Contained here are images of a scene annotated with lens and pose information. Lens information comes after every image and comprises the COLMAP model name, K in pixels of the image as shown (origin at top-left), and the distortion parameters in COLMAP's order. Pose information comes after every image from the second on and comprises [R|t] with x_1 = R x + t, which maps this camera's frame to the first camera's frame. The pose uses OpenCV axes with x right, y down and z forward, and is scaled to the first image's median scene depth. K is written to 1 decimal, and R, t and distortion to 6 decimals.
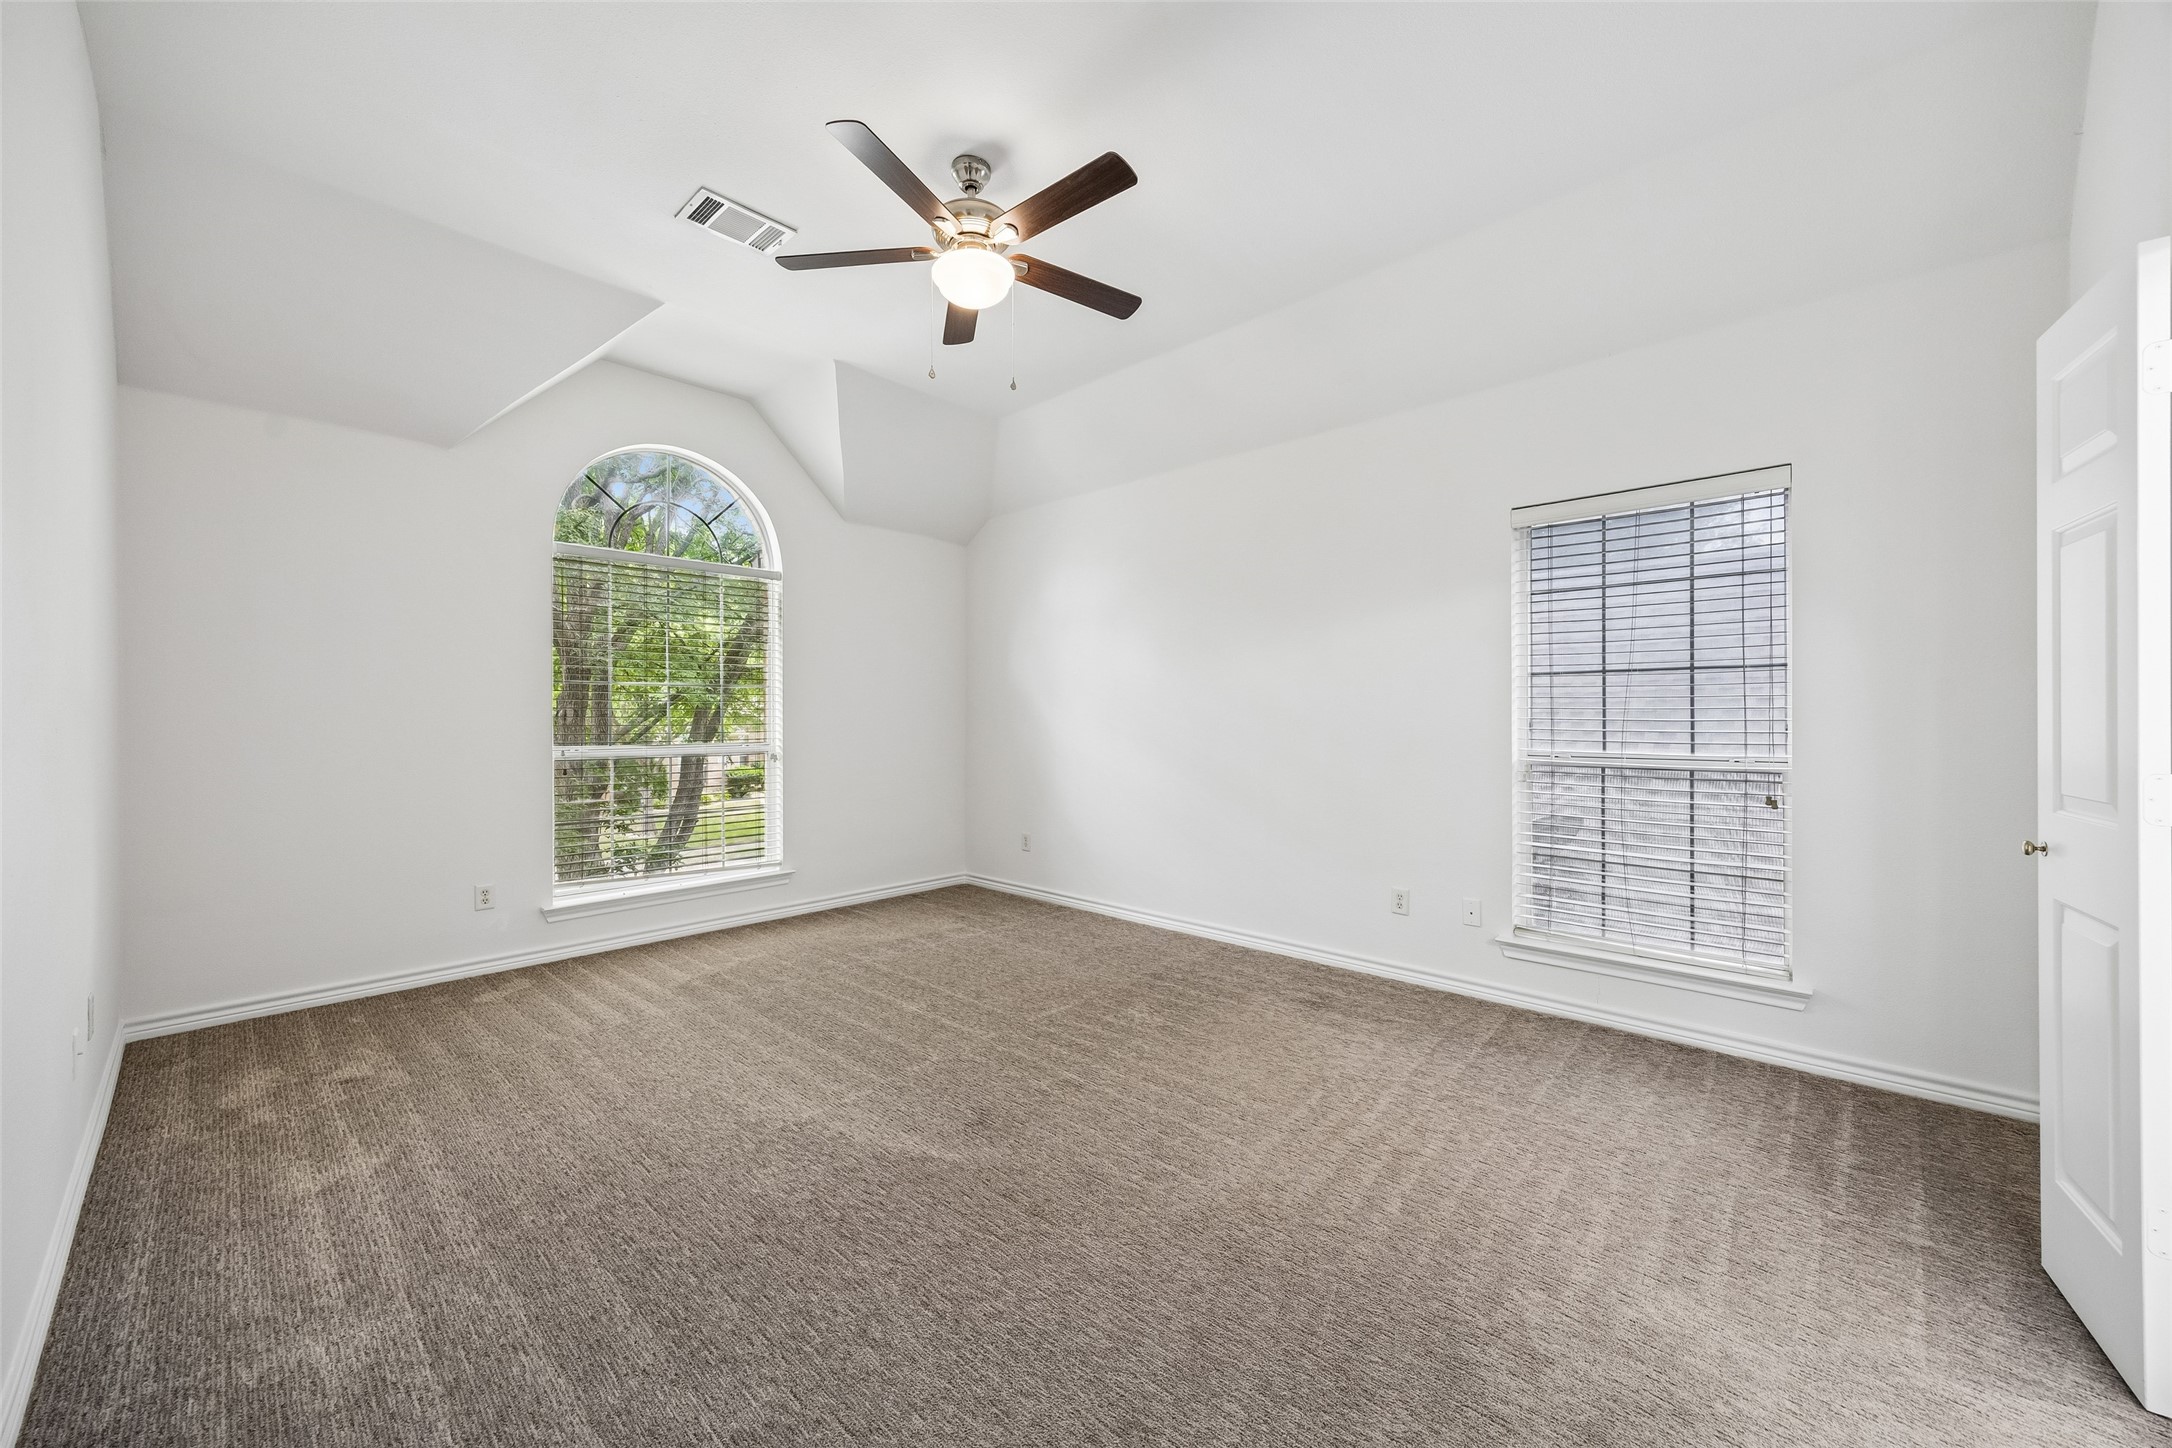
lens RADIAL K [[830.9, 0, 1092.6], [0, 830.9, 720.3], [0, 0, 1]] dist [0.003361, 0.001386]
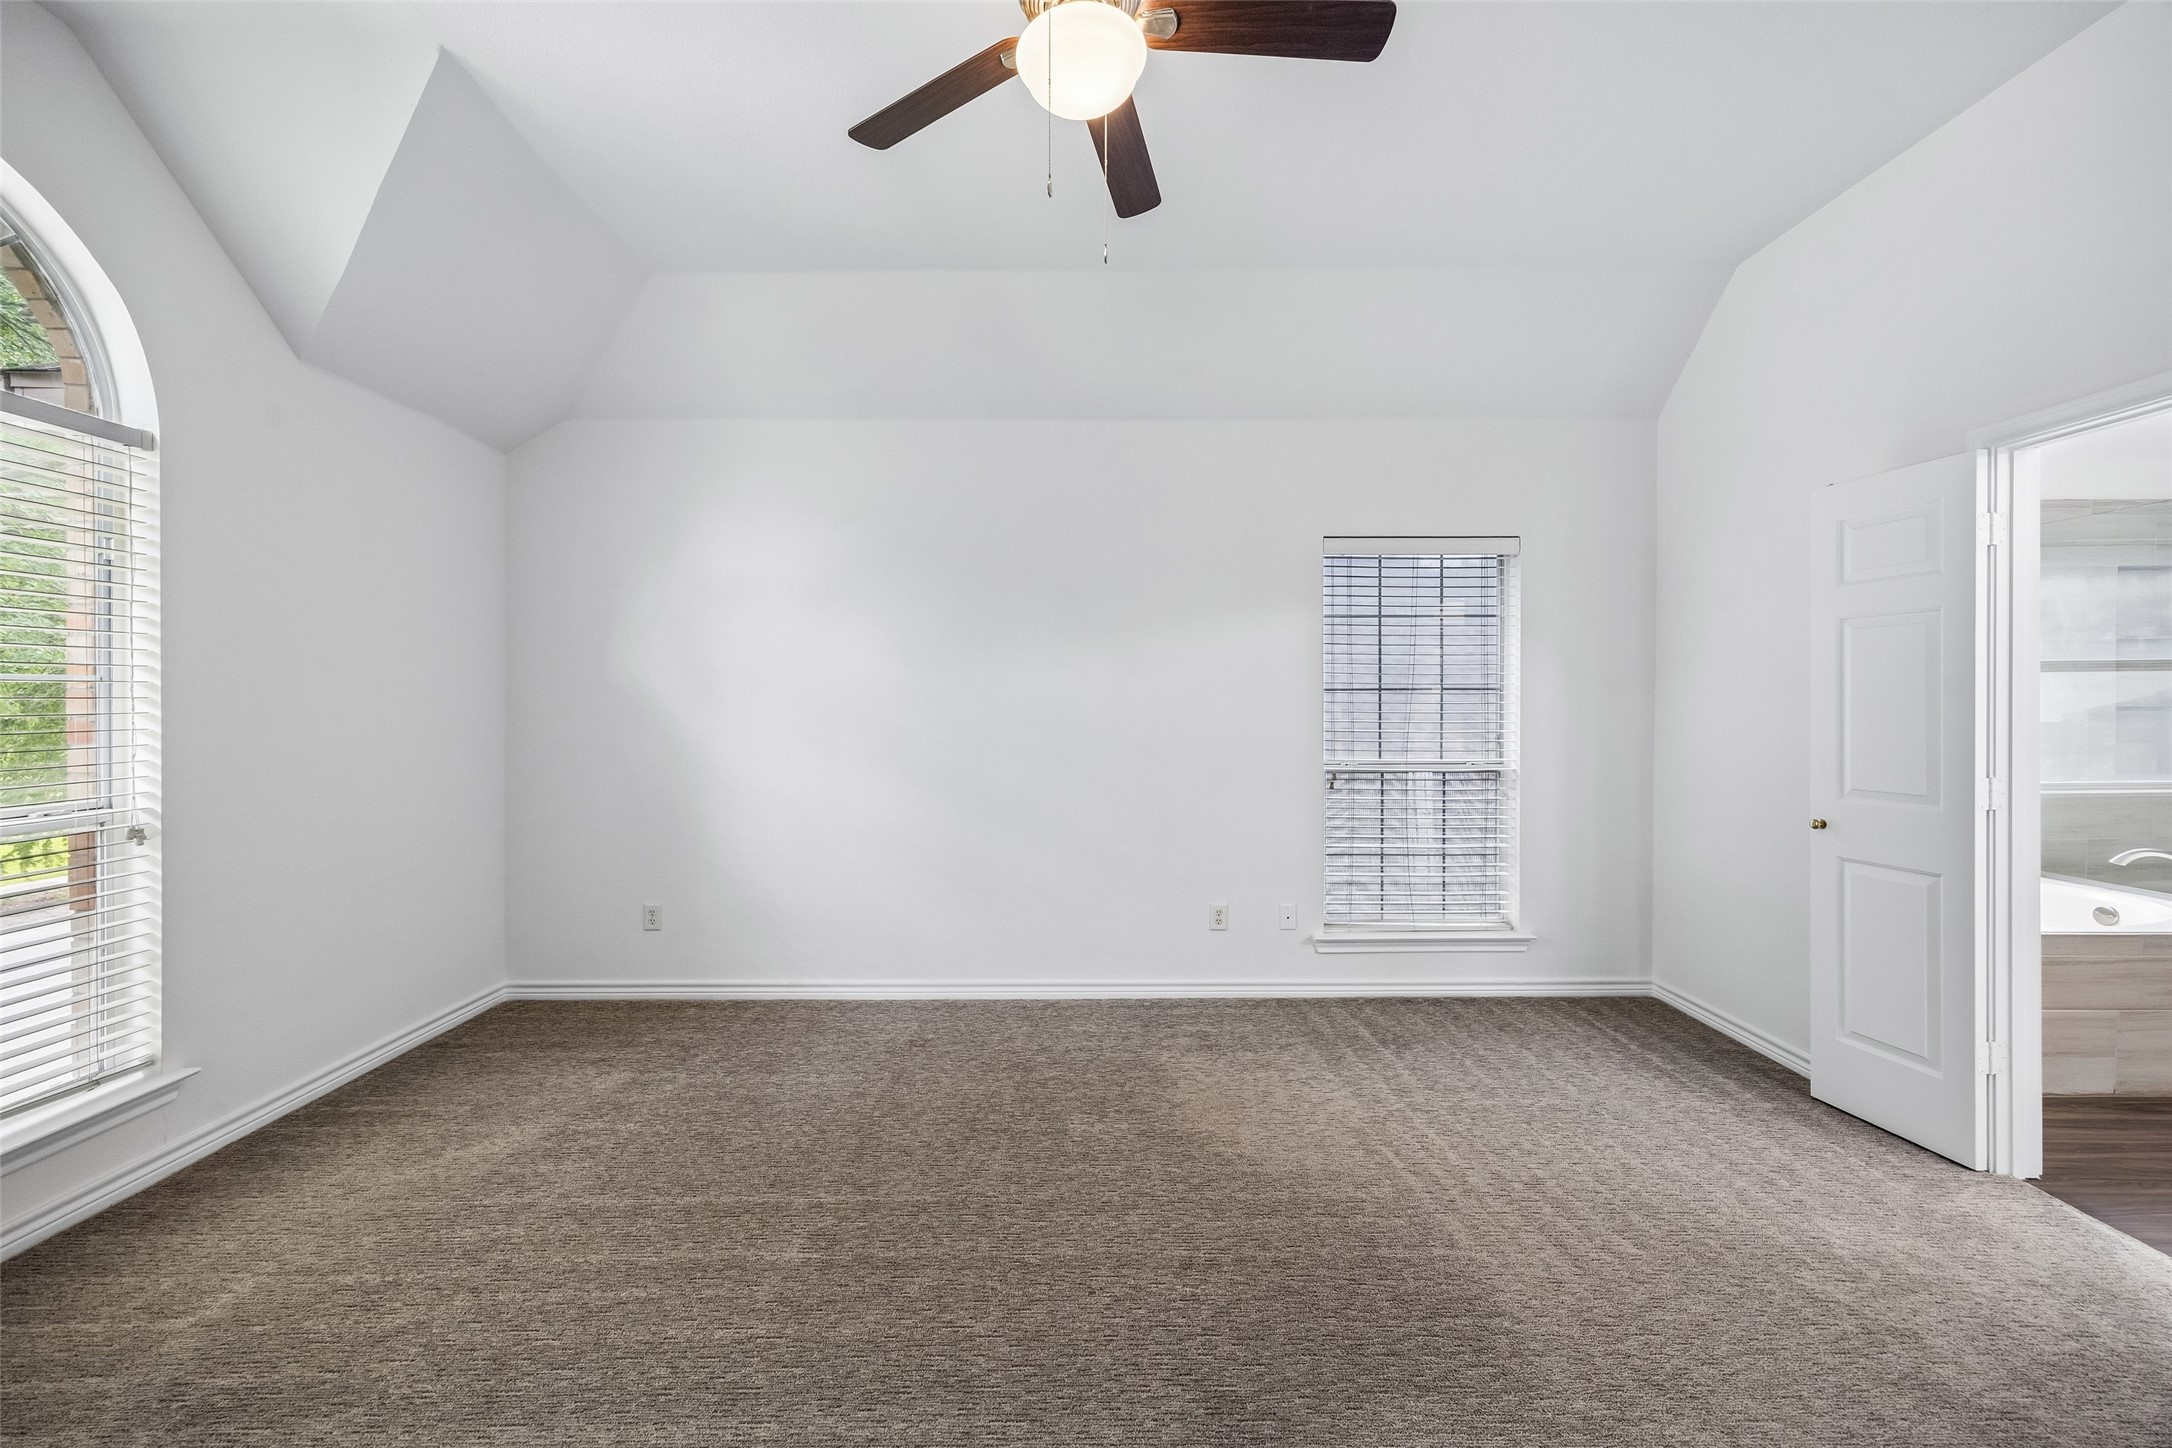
lens RADIAL K [[830.9, 0, 1090.8], [0, 830.9, 709.1], [0, 0, 1]] dist [0.003361, 0.001386]
pose [[0.718738, -0.001914, 0.695278, -0.465791], [0.003196, 0.999995, -0.000551, -0.031519], [-0.695273, 0.002618, 0.718741, 0.436751]]
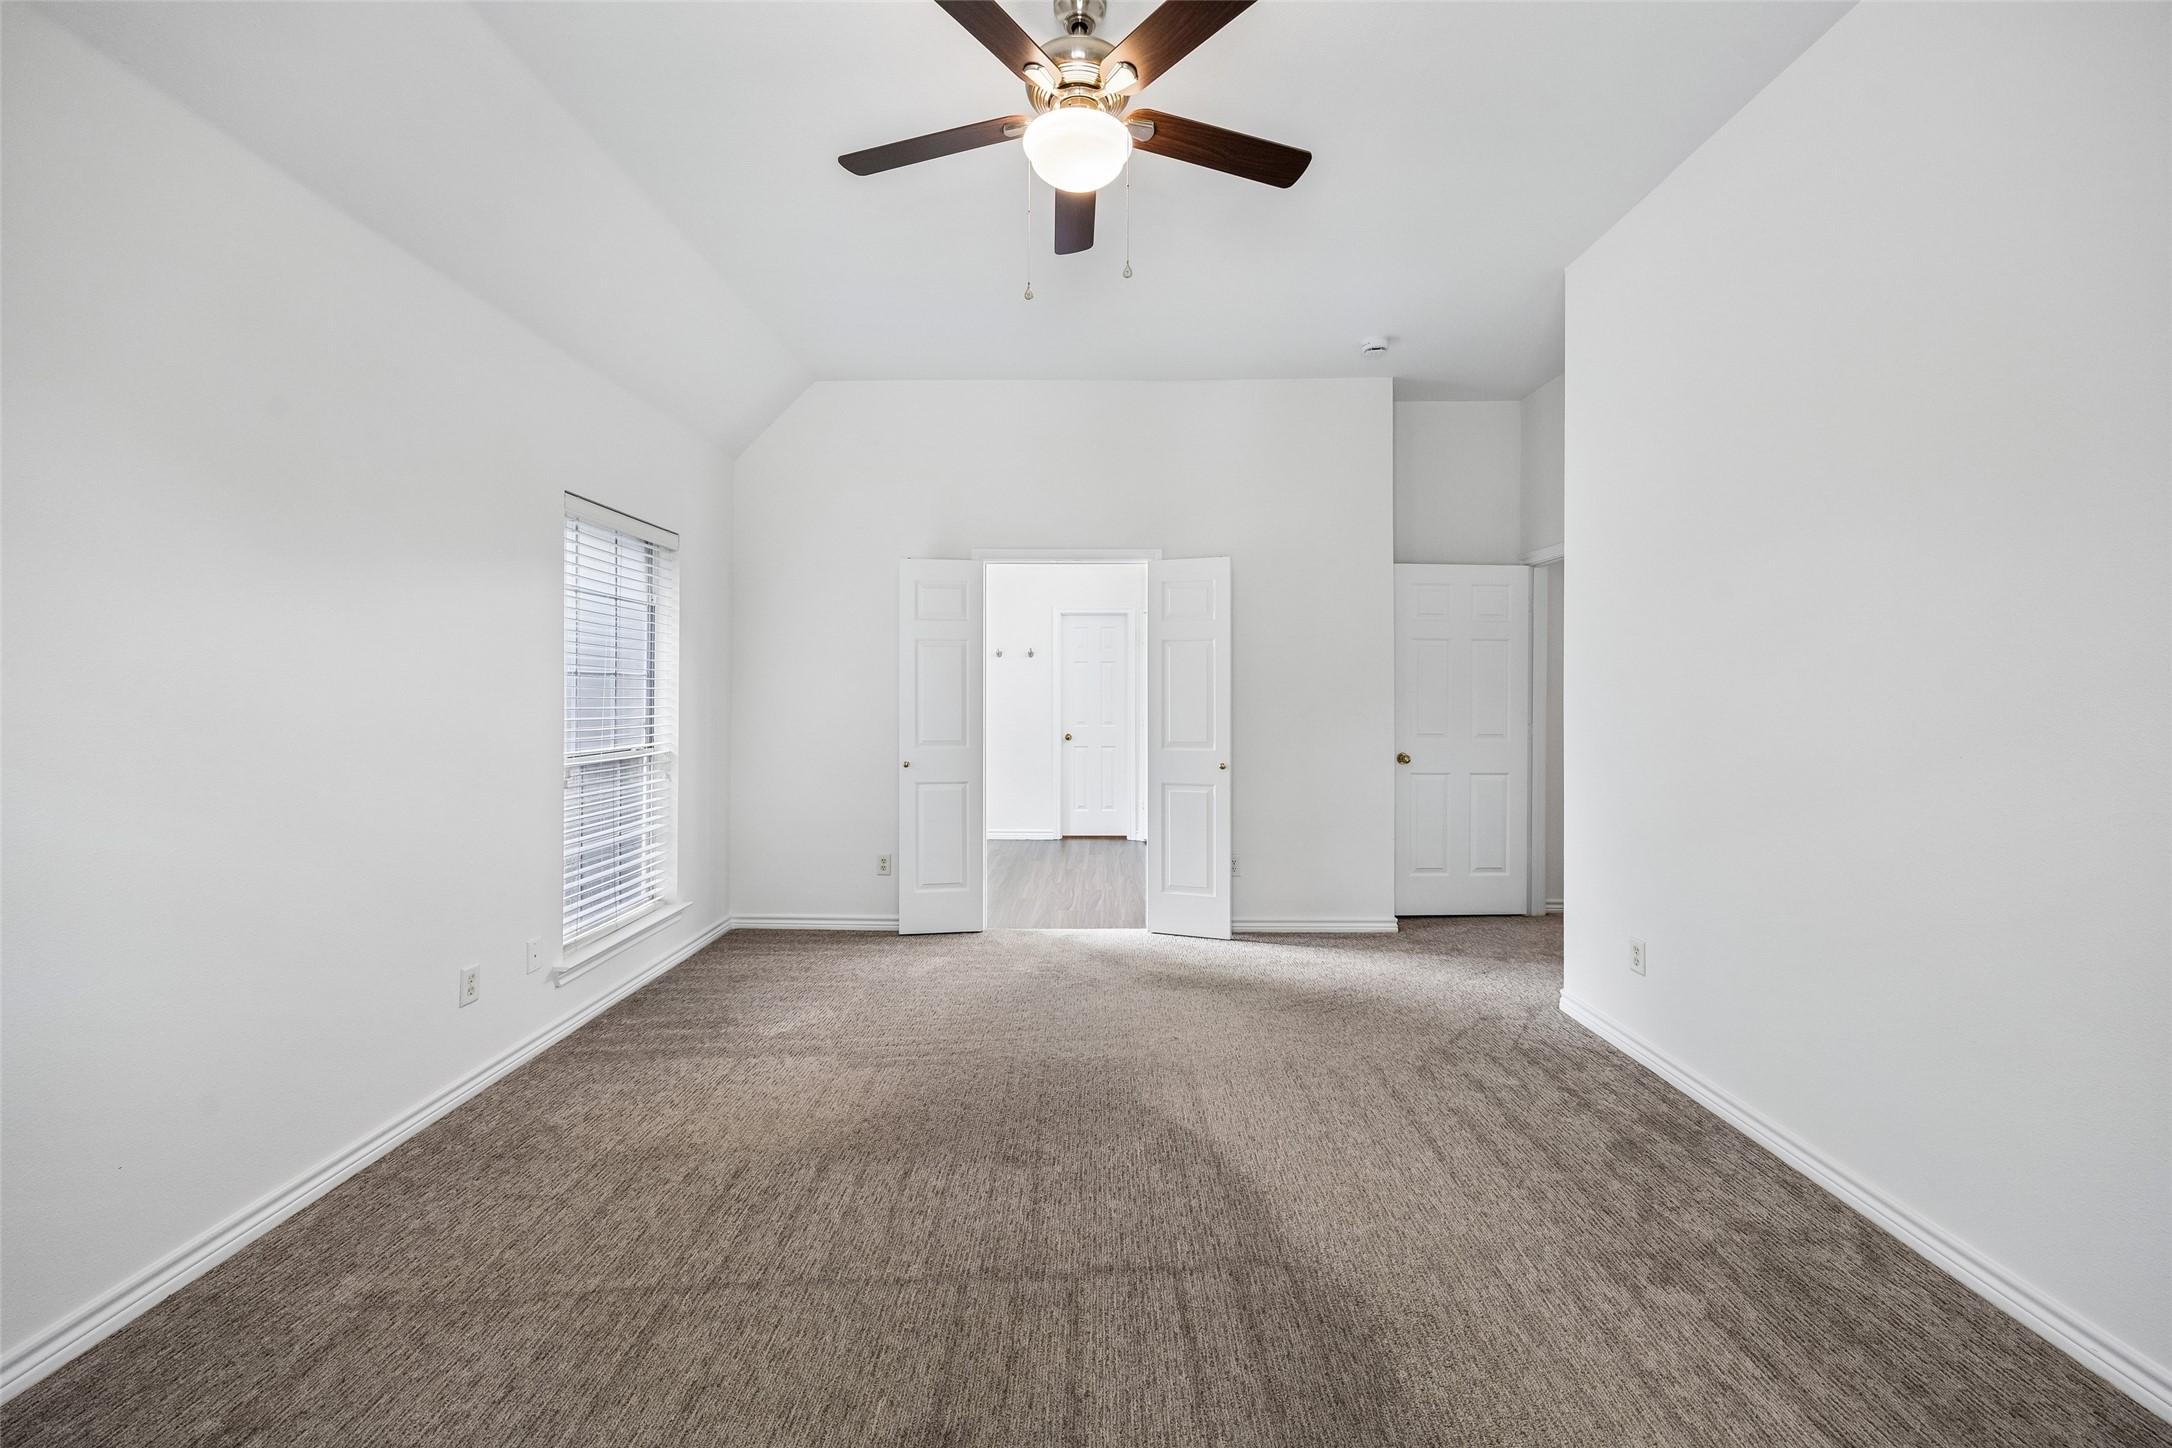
lens RADIAL K [[830.9, 0, 1091.1], [0, 830.9, 701.5], [0, 0, 1]] dist [0.003361, 0.001386]
pose [[-0.682294, -0.001744, 0.731076, -0.553346], [0.007179, 0.999933, 0.009085, -0.026875], [-0.731043, 0.011447, -0.682236, 1.202037]]
